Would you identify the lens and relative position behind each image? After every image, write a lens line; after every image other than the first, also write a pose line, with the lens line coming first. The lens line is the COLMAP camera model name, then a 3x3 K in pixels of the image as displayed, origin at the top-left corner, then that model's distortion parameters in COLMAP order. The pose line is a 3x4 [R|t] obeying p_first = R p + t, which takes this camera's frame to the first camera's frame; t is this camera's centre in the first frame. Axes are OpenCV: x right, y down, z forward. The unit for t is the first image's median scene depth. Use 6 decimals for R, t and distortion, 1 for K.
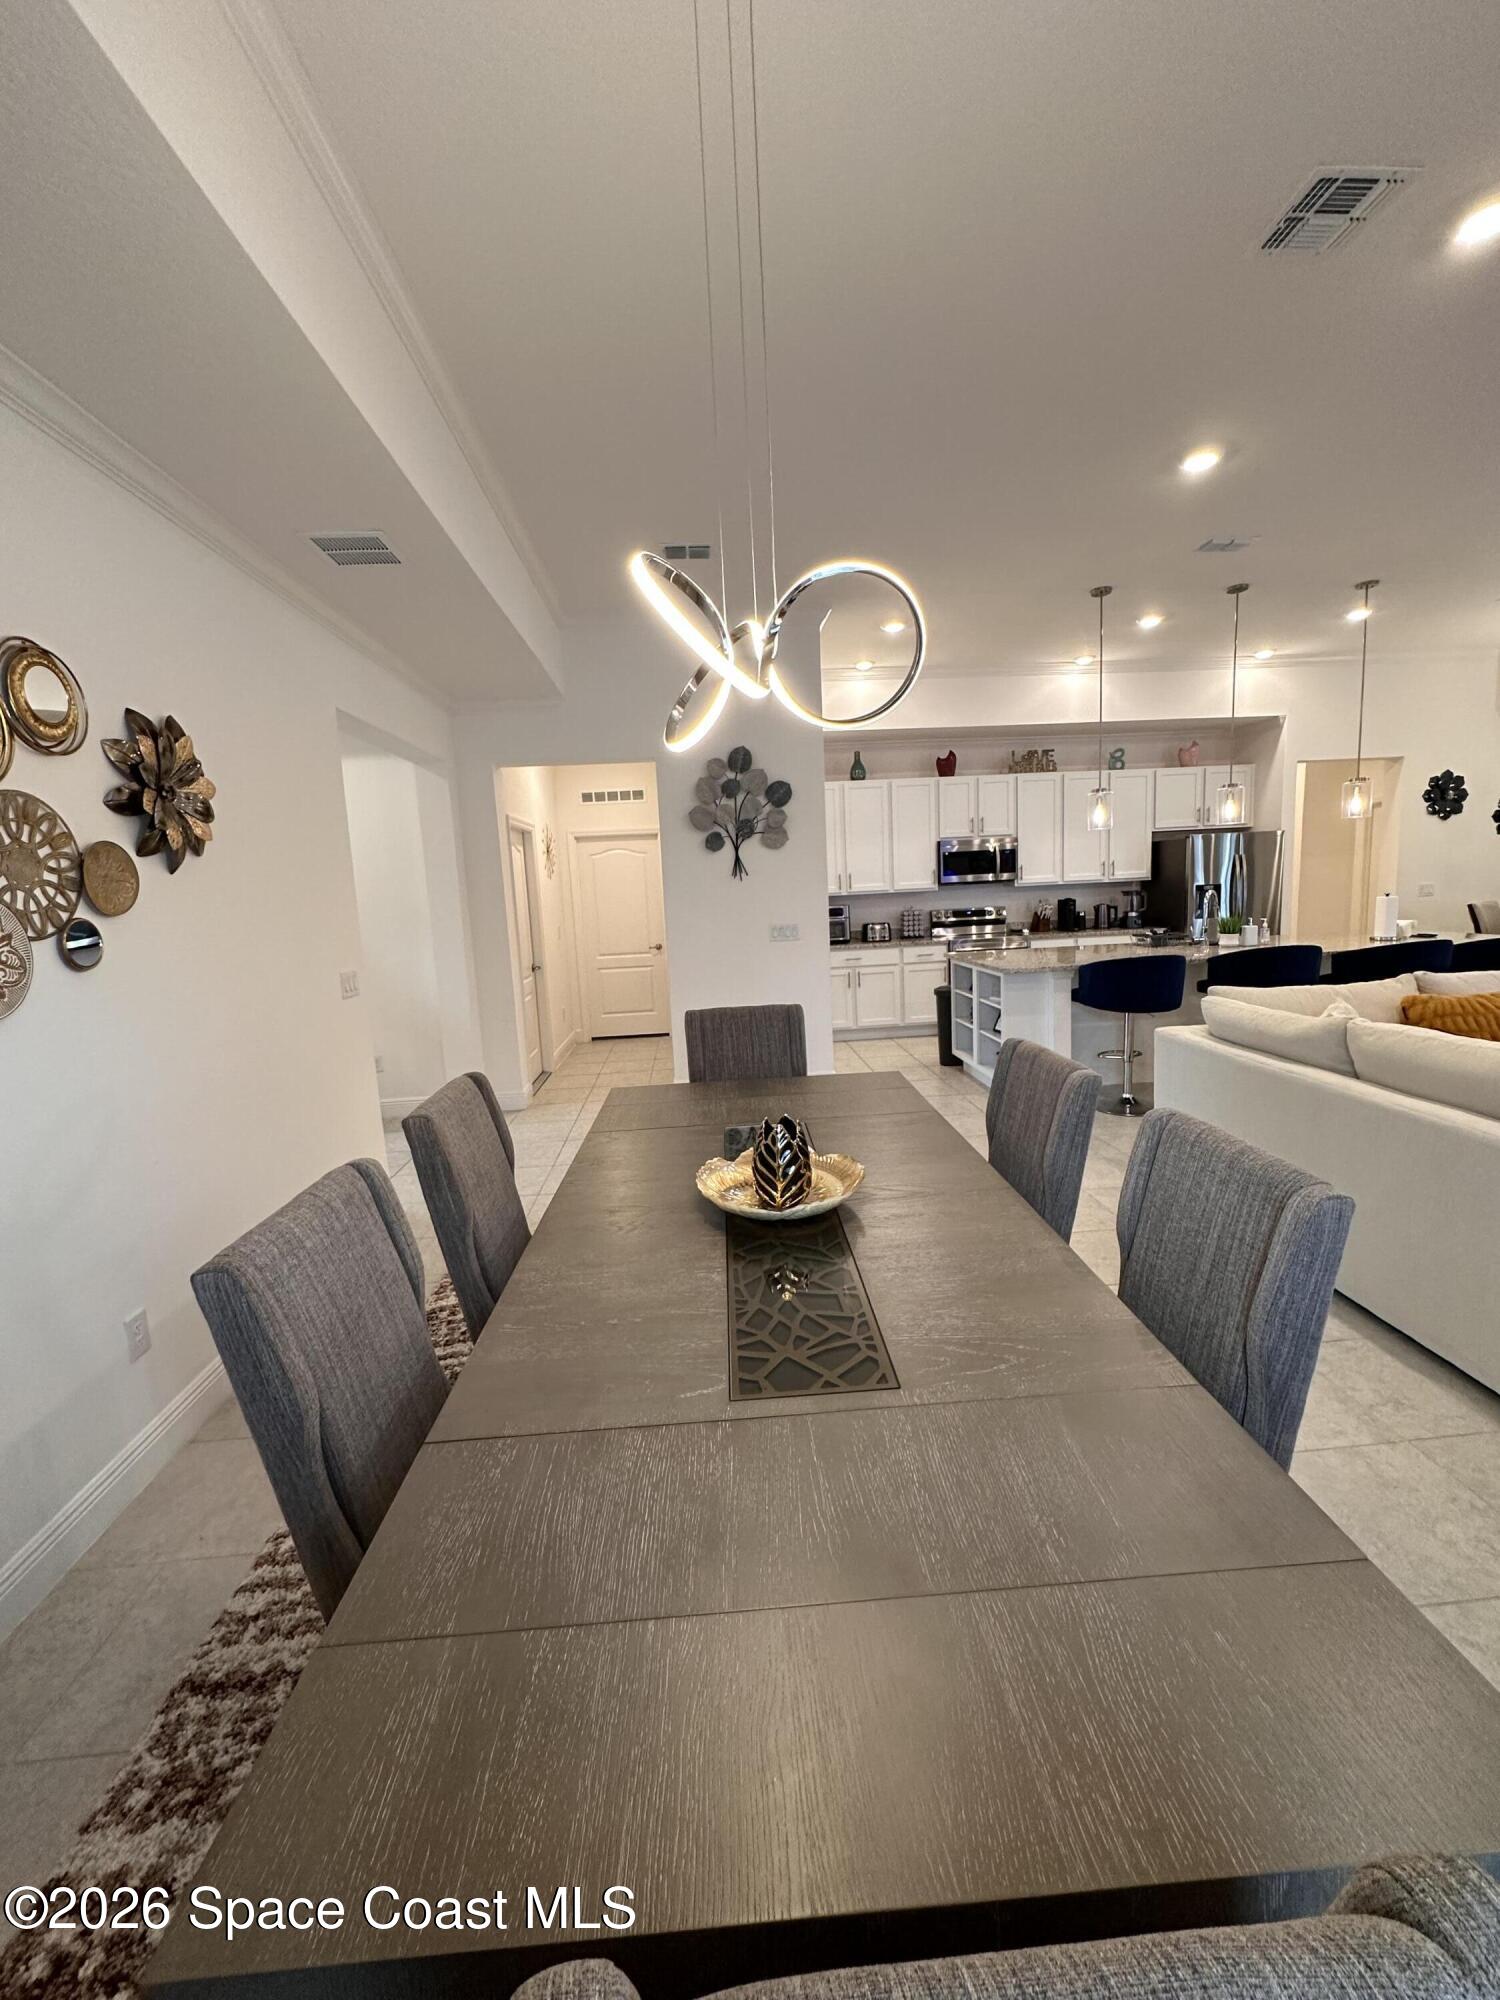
lens RADIAL K [[793.0, 0, 752.5], [0, 793.0, 994.8], [0, 0, 1]] dist [-0.002253, -0.000017]
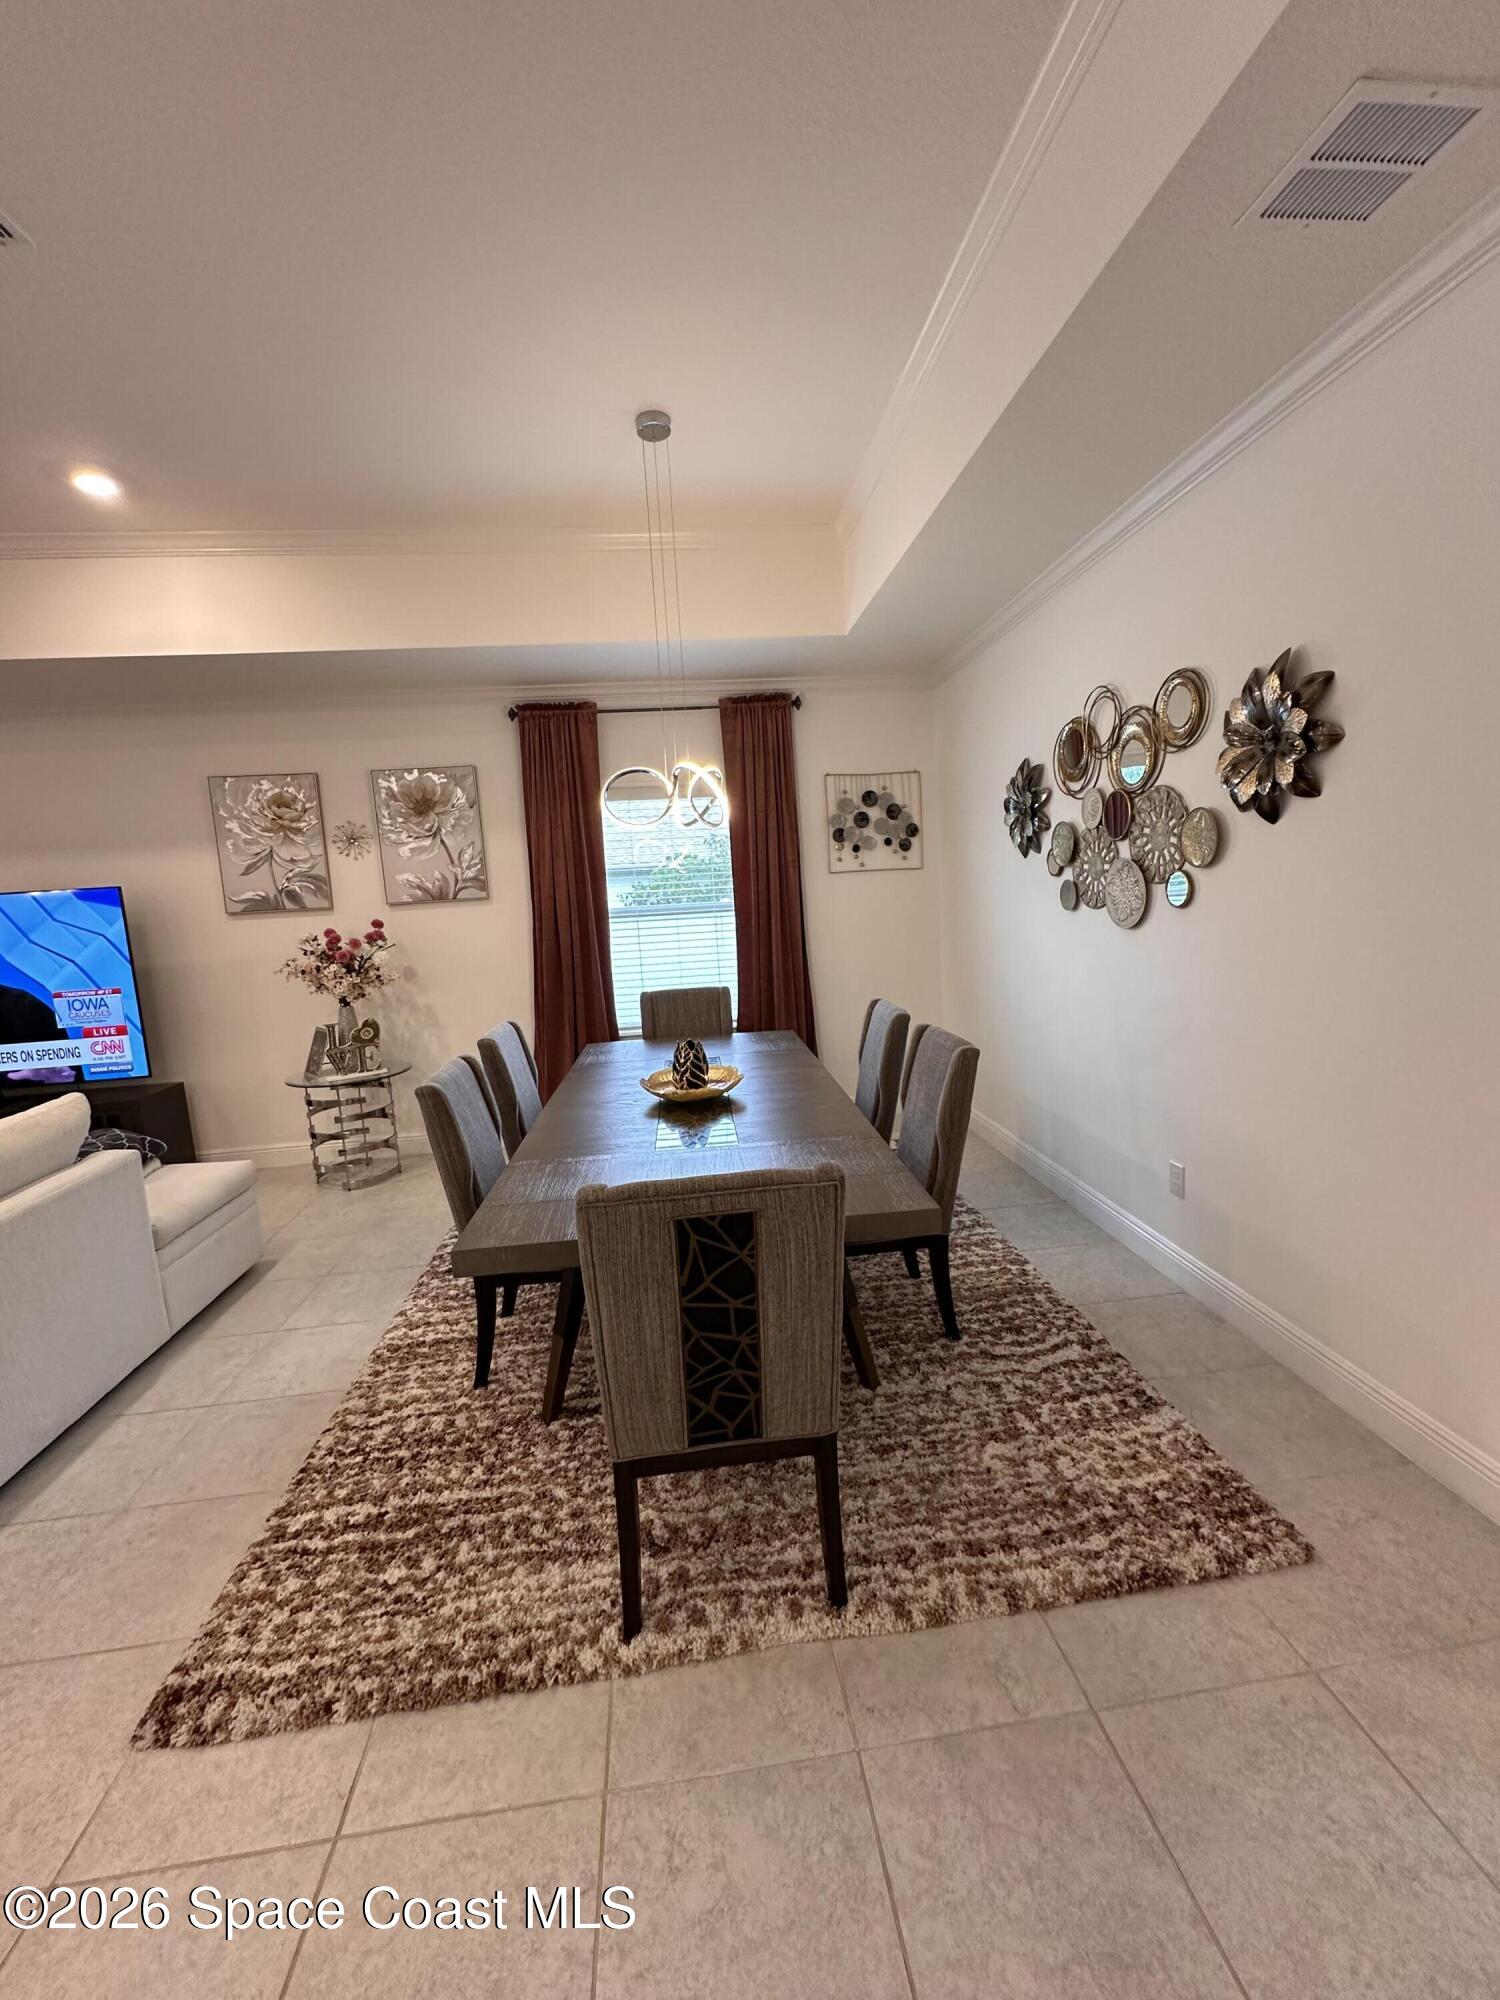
lens RADIAL K [[793.0, 0, 752.5], [0, 793.0, 994.8], [0, 0, 1]] dist [-0.002253, -0.000017]
pose [[-0.992494, 0.112581, -0.047759, -0.028408], [0.096604, 0.961221, 0.258305, -0.323400], [0.074987, 0.251752, -0.964882, 2.394022]]
